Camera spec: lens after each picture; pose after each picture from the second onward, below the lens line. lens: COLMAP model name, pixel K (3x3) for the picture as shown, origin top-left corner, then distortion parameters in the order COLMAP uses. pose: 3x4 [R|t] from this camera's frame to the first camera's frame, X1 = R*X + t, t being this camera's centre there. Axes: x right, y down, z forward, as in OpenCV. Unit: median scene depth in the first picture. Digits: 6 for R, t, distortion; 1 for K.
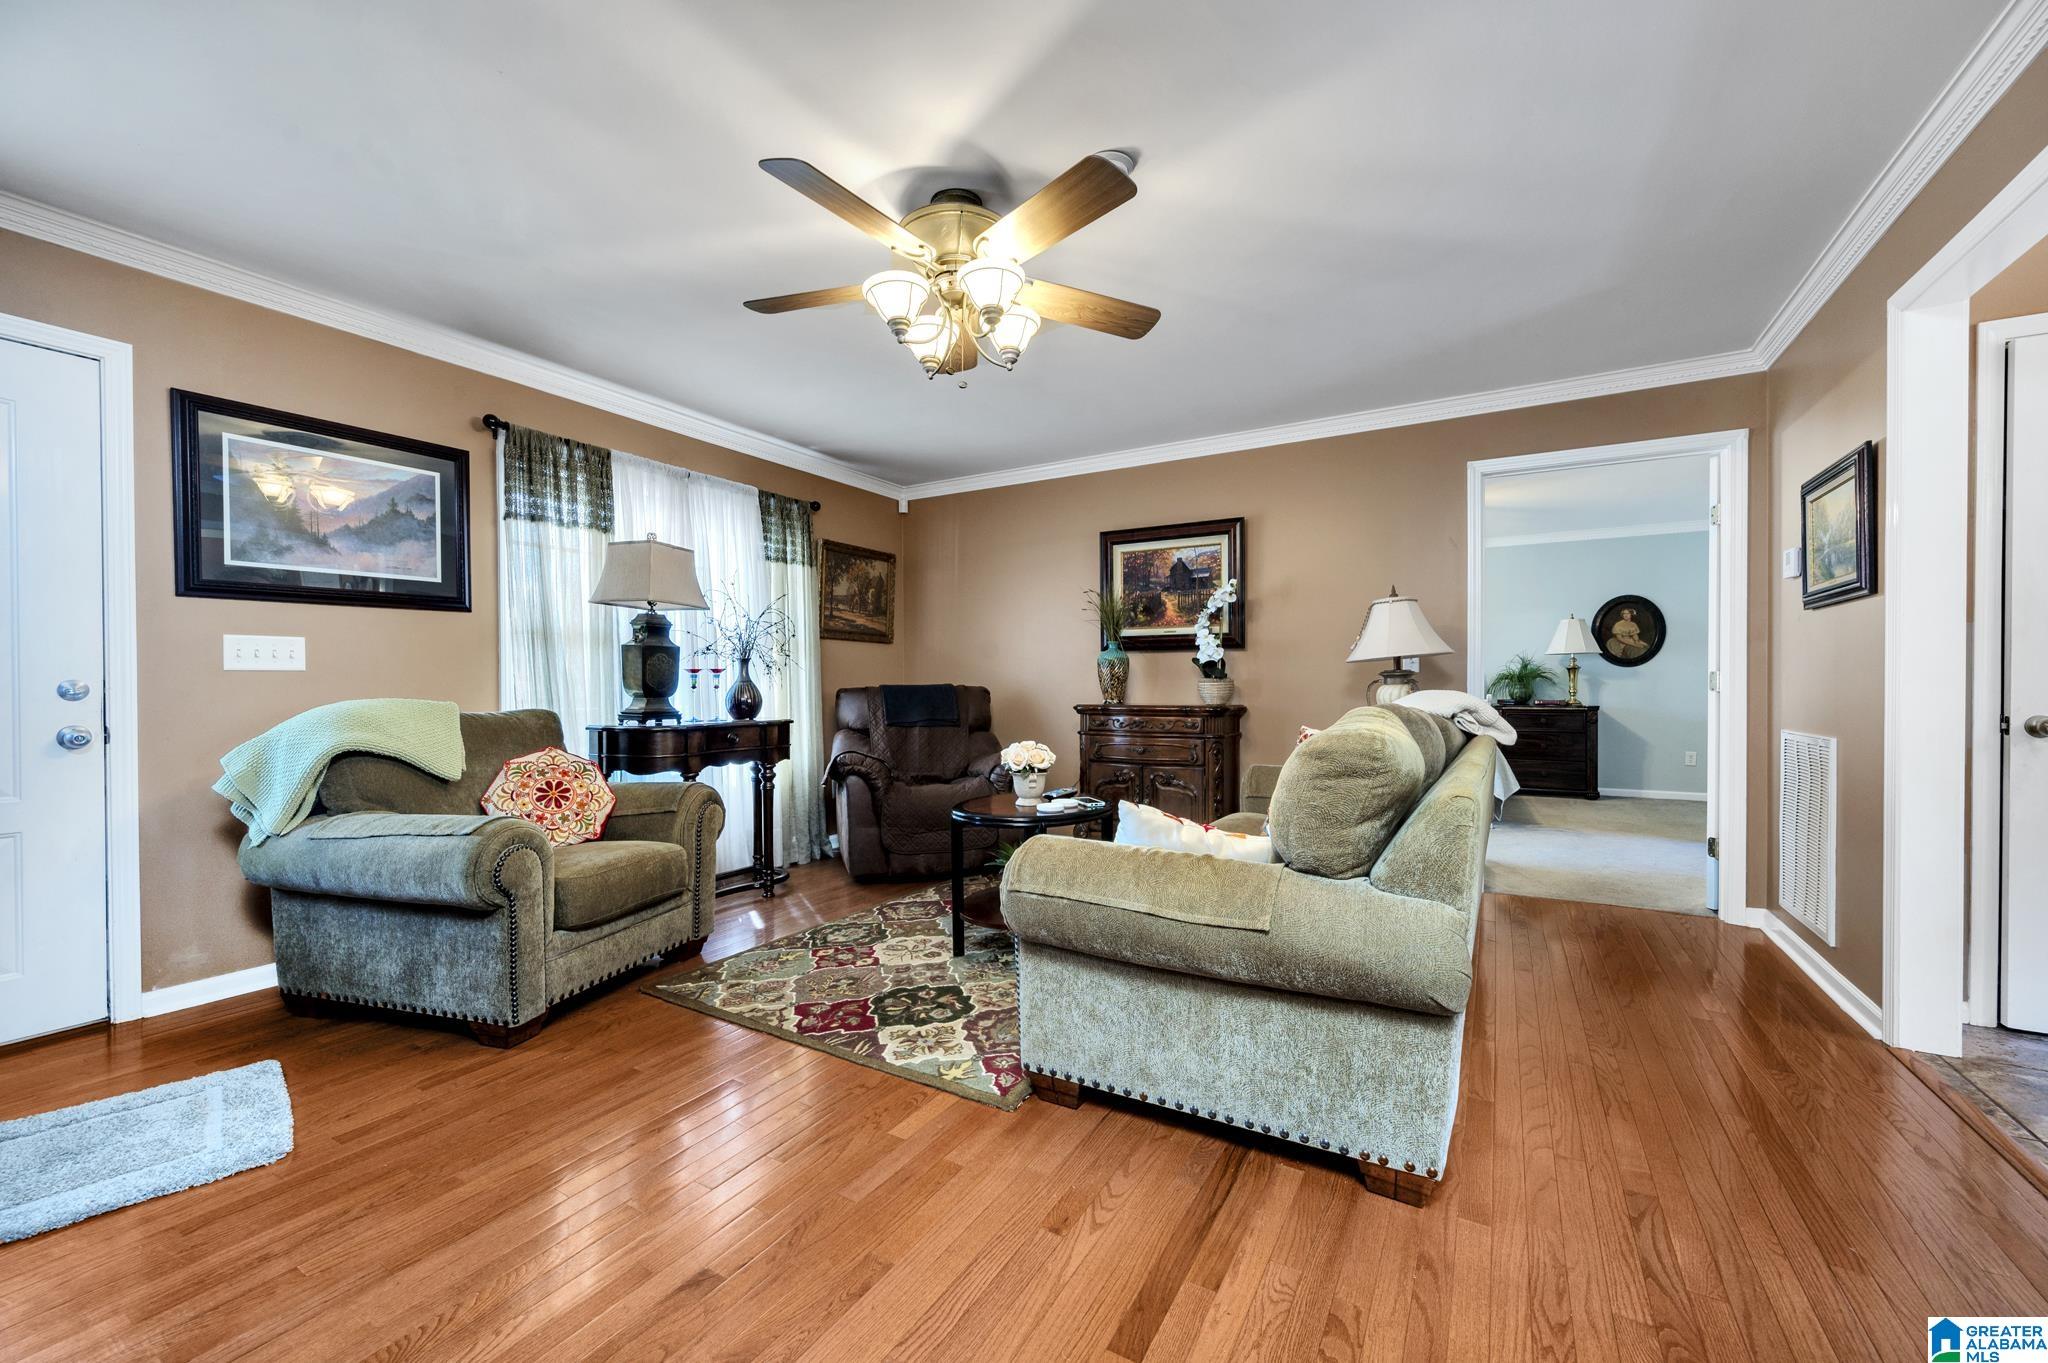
lens RADIAL K [[804.0, 0, 1025.2], [0, 804.0, 690.5], [0, 0, 1]] dist [-0.001984, 0.000081]
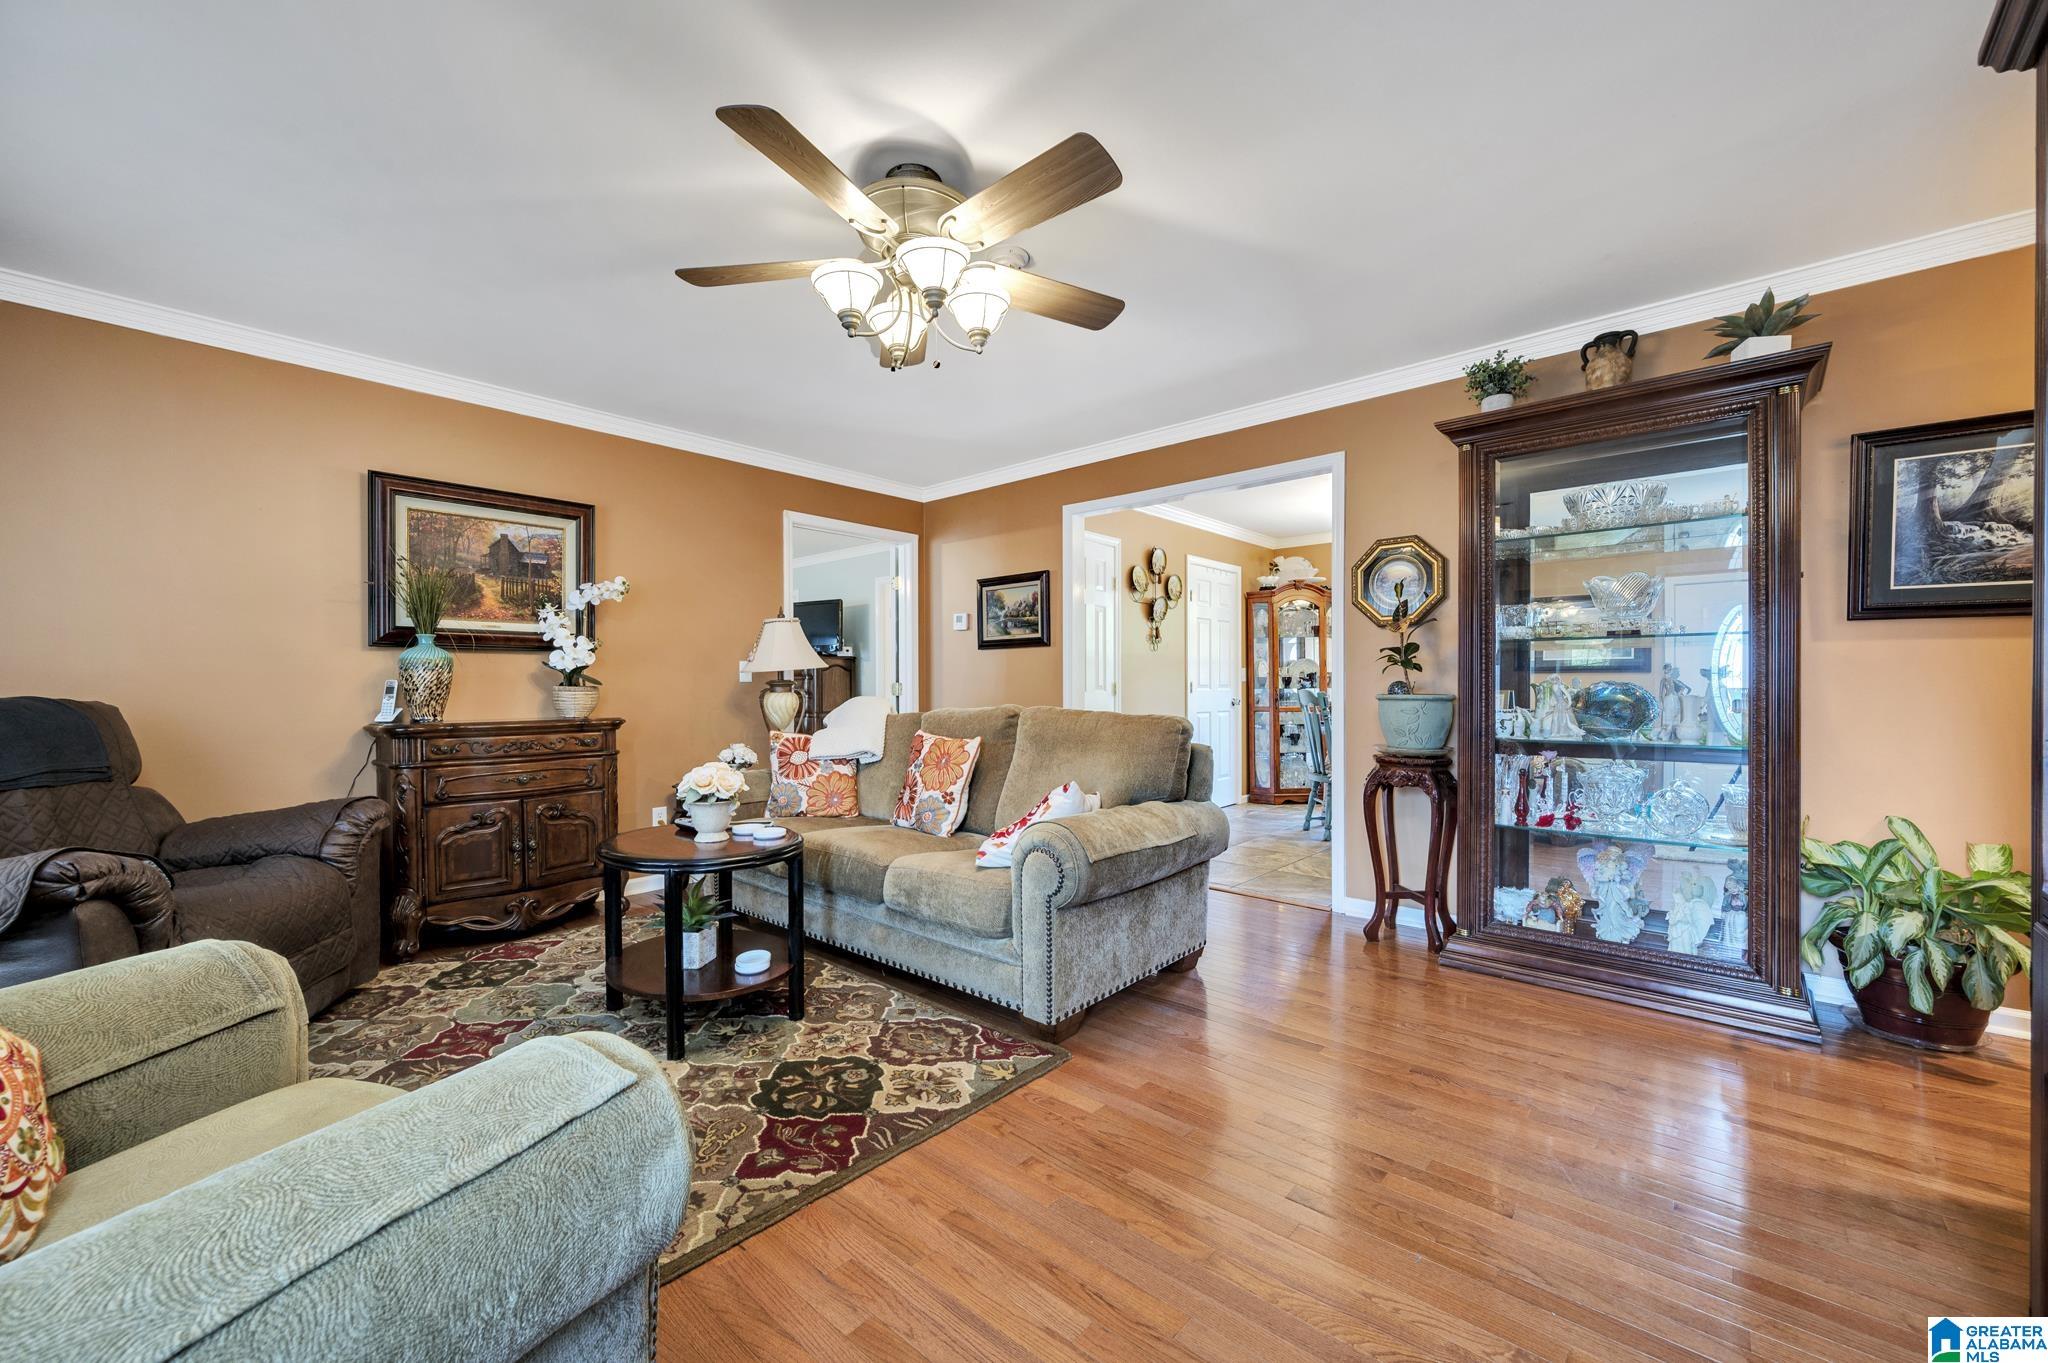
lens RADIAL K [[804.0, 0, 1025.2], [0, 804.0, 690.5], [0, 0, 1]] dist [-0.001984, 0.000081]
pose [[0.186882, -0.002251, 0.982380, -0.816293], [0.013818, 0.999904, -0.000337, -0.006606], [-0.982285, 0.013637, 0.186895, 0.583749]]
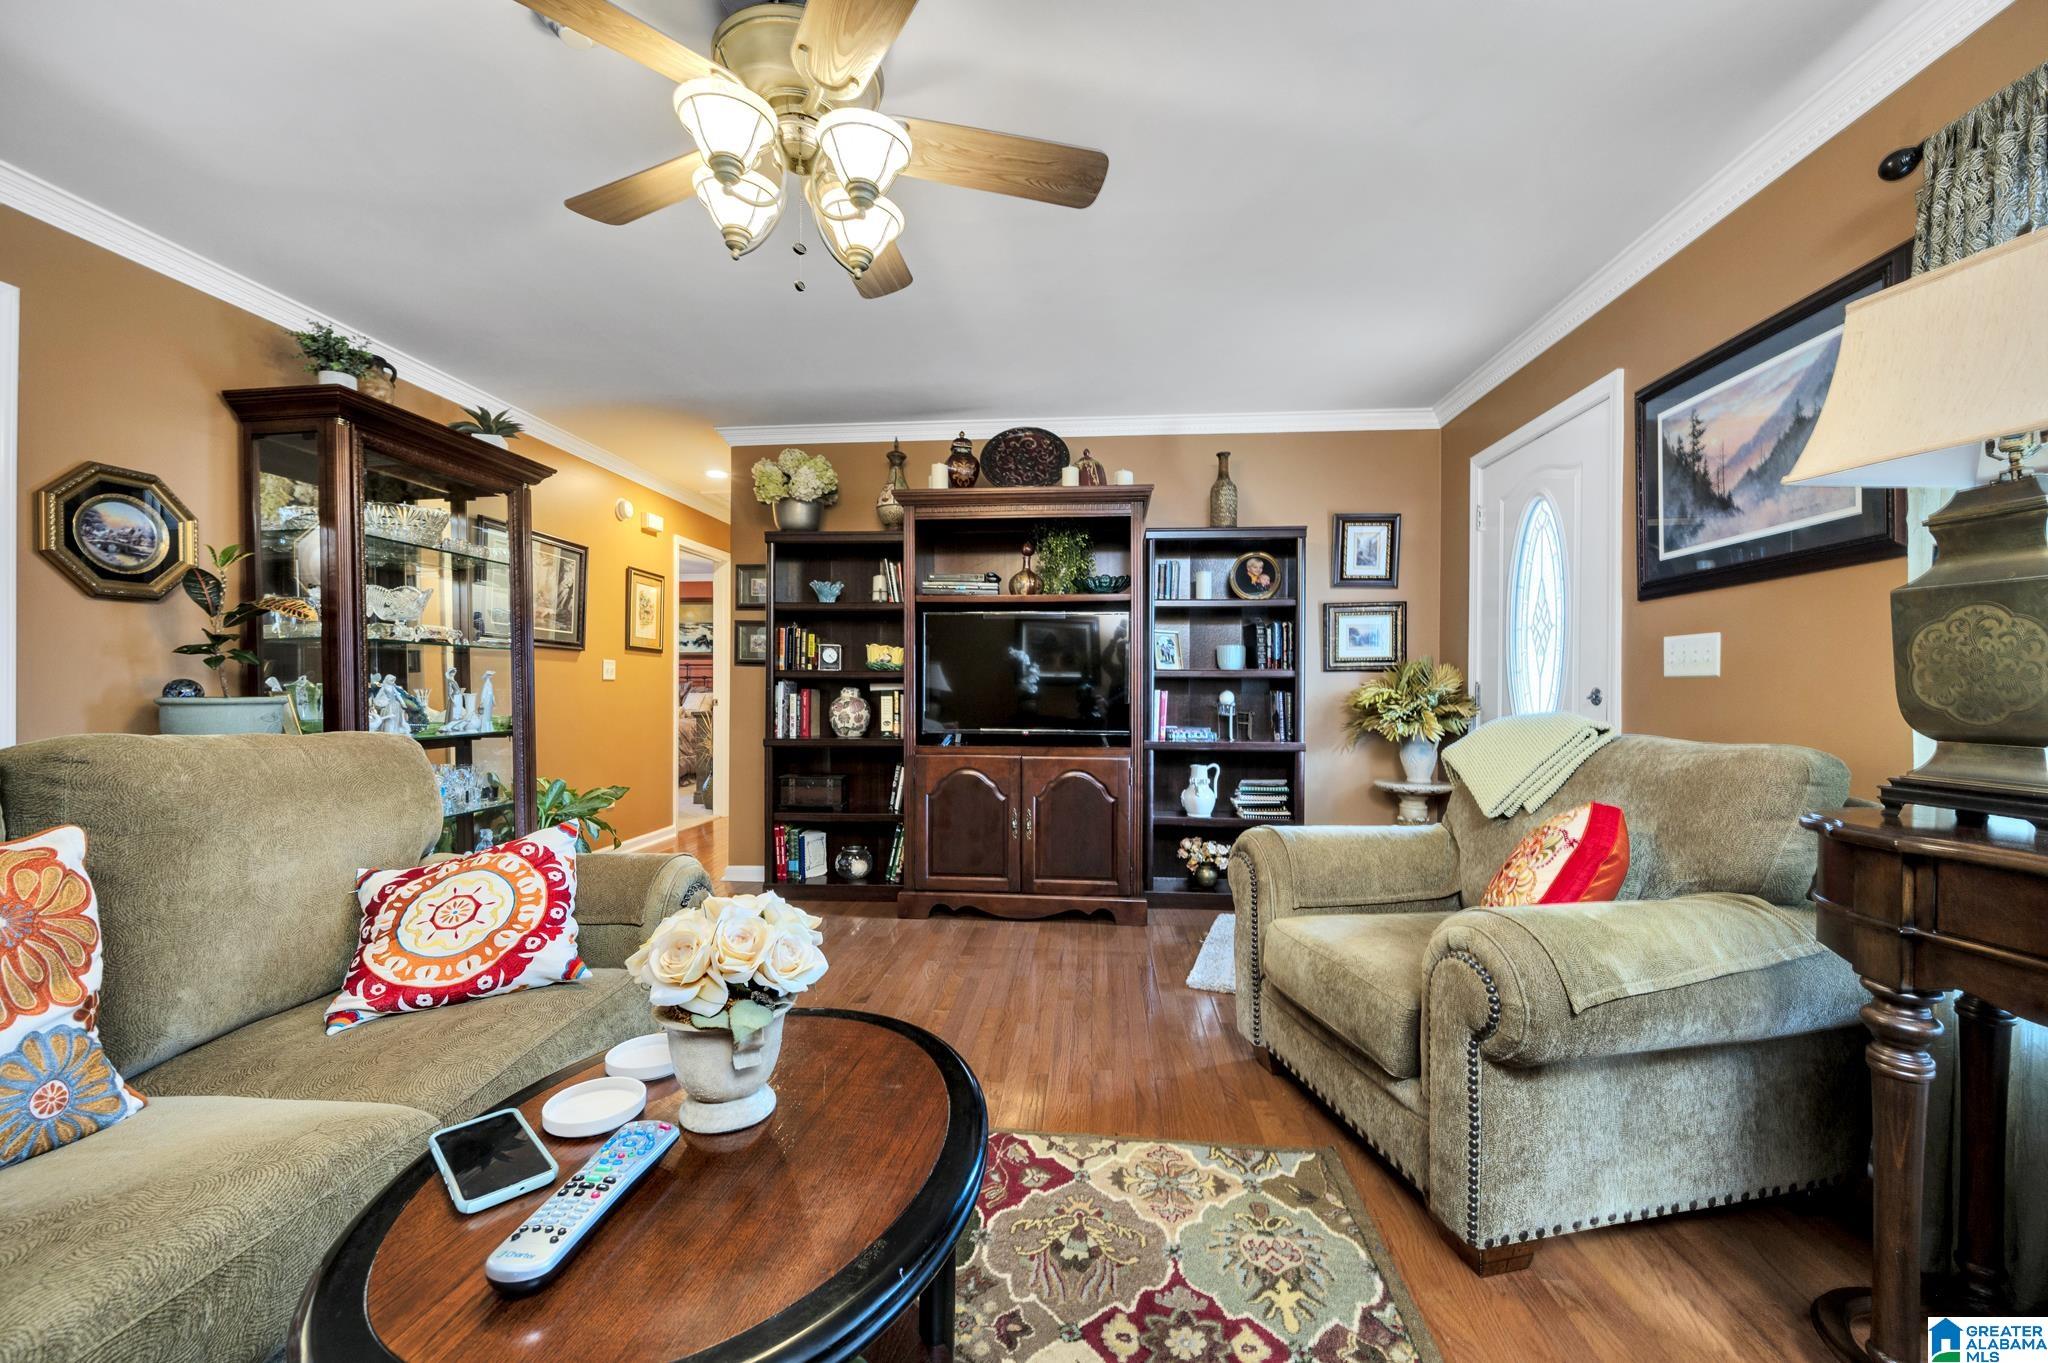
lens RADIAL K [[804.0, 0, 1025.2], [0, 804.0, 690.5], [0, 0, 1]] dist [-0.001984, 0.000081]
pose [[-0.901433, 0.004907, -0.432892, 0.037642], [-0.004411, 0.999780, 0.020518, -0.024679], [0.432897, 0.020405, -0.901212, 1.446312]]
